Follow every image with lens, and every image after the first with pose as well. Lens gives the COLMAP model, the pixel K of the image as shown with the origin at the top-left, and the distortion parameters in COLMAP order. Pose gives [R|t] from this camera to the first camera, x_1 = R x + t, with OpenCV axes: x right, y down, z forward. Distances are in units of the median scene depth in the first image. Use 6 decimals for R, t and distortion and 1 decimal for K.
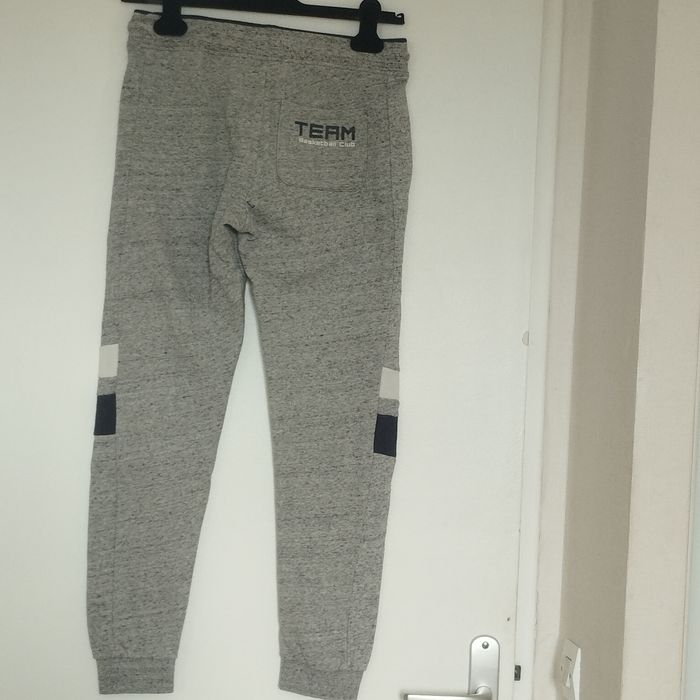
lens RADIAL K [[1585.5, 0, 354.9], [0, 1585.5, 350.3], [0, 0, 1]] dist [0.131306, 0.000000]
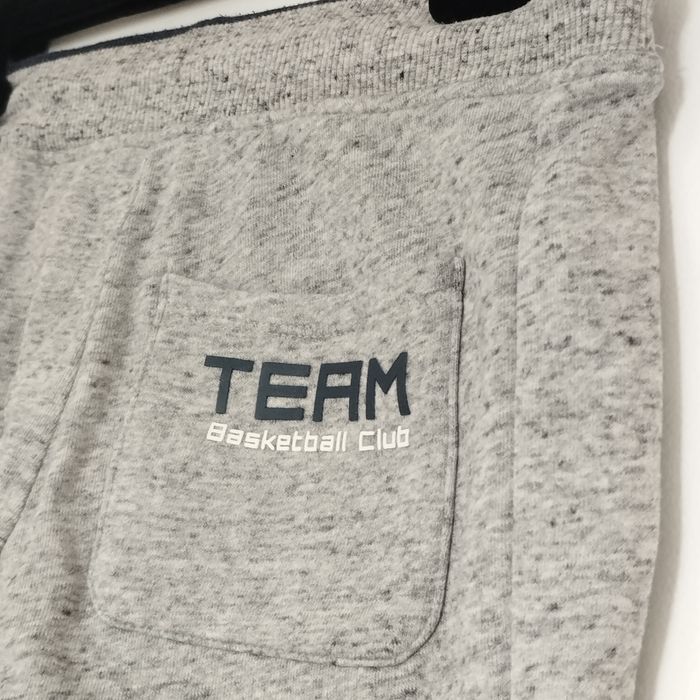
lens RADIAL K [[1585.5, 0, 349.6], [0, 1585.5, 349.9], [0, 0, 1]] dist [0.131306, 0.000000]
pose [[0.673760, -0.122073, -0.728798, 0.150067], [-0.118383, 0.955690, -0.269520, -0.086136], [0.729406, 0.267869, 0.629454, 0.885619]]
